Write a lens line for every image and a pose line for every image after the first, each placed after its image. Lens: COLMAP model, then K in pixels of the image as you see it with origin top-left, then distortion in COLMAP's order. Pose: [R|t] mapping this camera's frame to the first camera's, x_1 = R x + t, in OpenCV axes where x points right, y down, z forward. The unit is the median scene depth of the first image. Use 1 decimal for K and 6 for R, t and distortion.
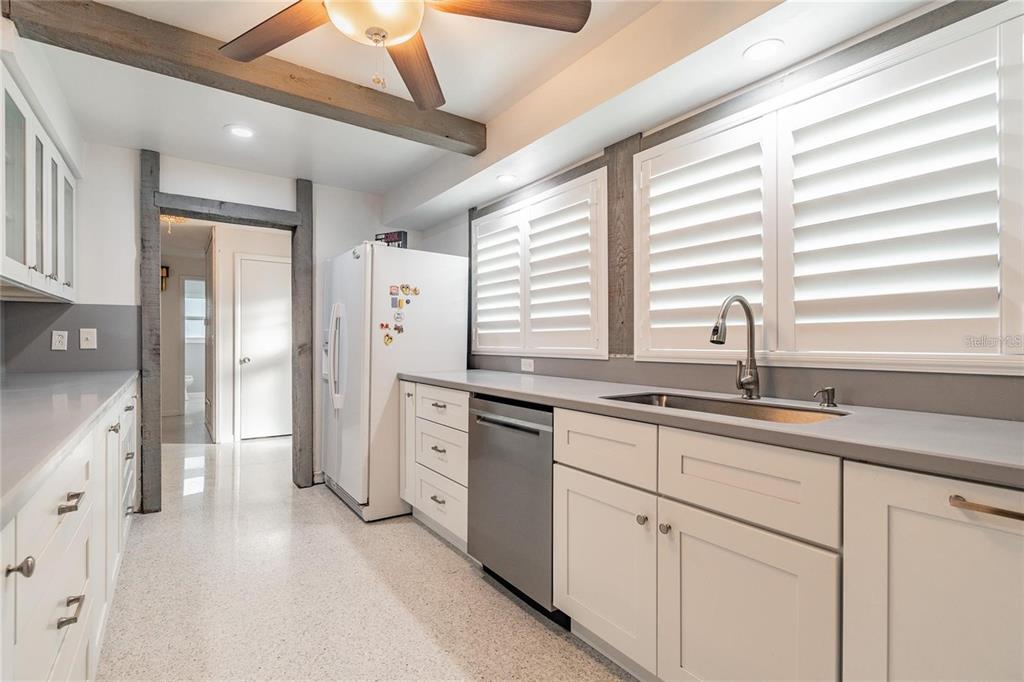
lens RADIAL K [[437.3, 0, 512.0], [0, 437.3, 341.0], [0, 0, 1]] dist [0.002190, 0.000295]
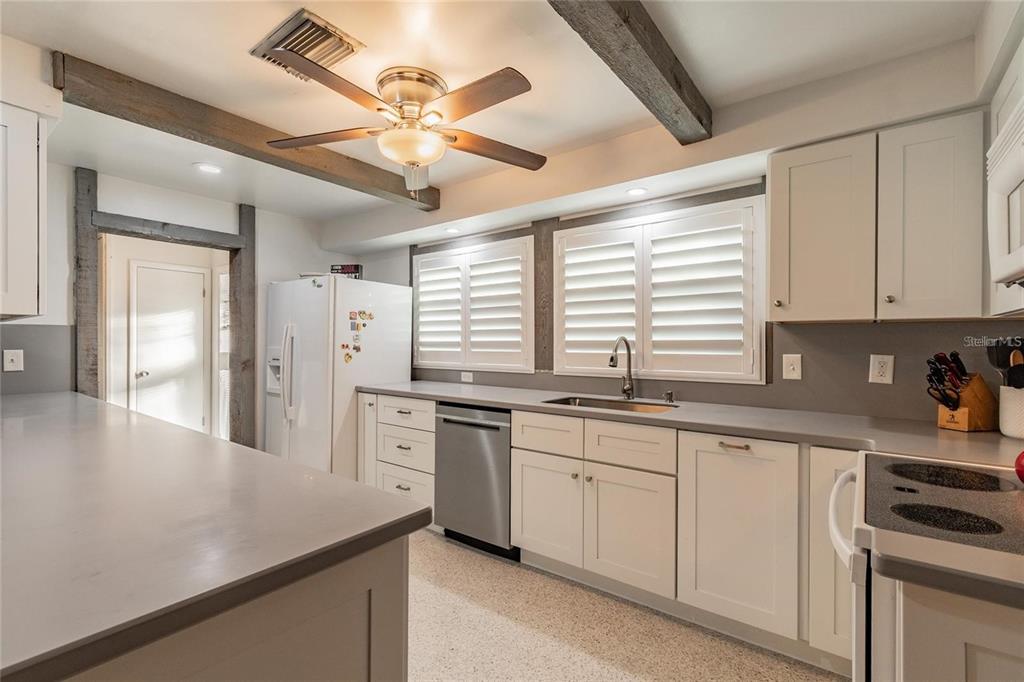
lens RADIAL K [[436.6, 0, 523.1], [0, 436.6, 339.9], [0, 0, 1]] dist [0.000351, -0.000349]
pose [[0.948008, 0.002829, 0.318233, -0.222158], [-0.003213, 0.999995, 0.000682, -0.056478], [-0.318229, -0.001669, 0.948012, -0.268132]]
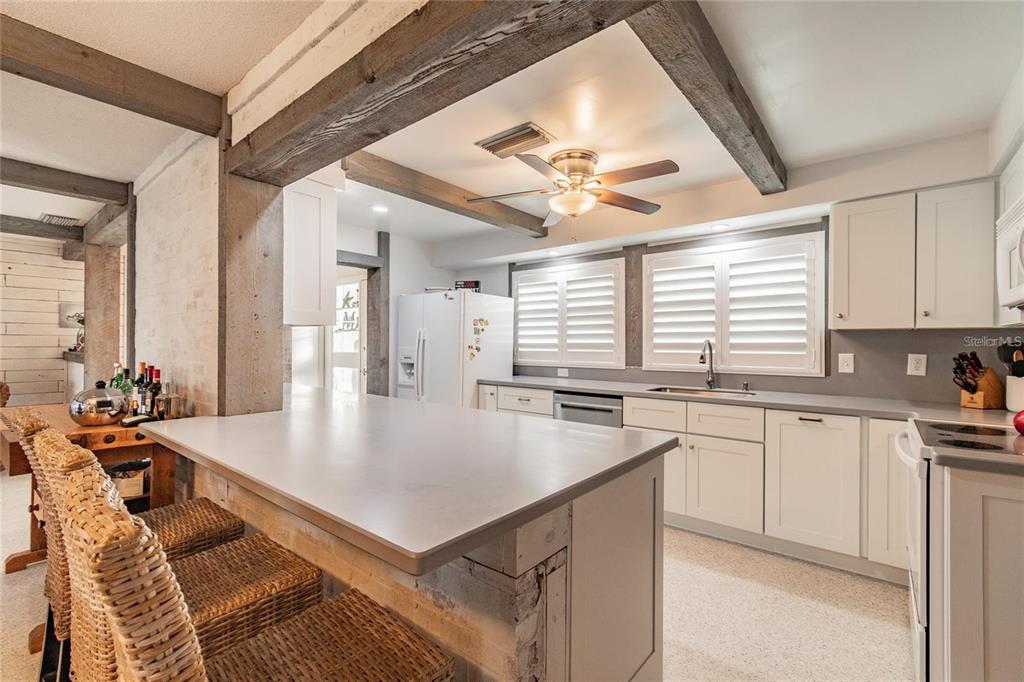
lens RADIAL K [[442.5, 0, 512.0], [0, 442.5, 341.0], [0, 0, 1]] dist [-0.000485, -0.000090]
pose [[0.954599, 0.003851, 0.297868, -0.625817], [-0.004252, 0.999991, 0.000698, -0.059126], [-0.297862, -0.001933, 0.954607, -0.462470]]
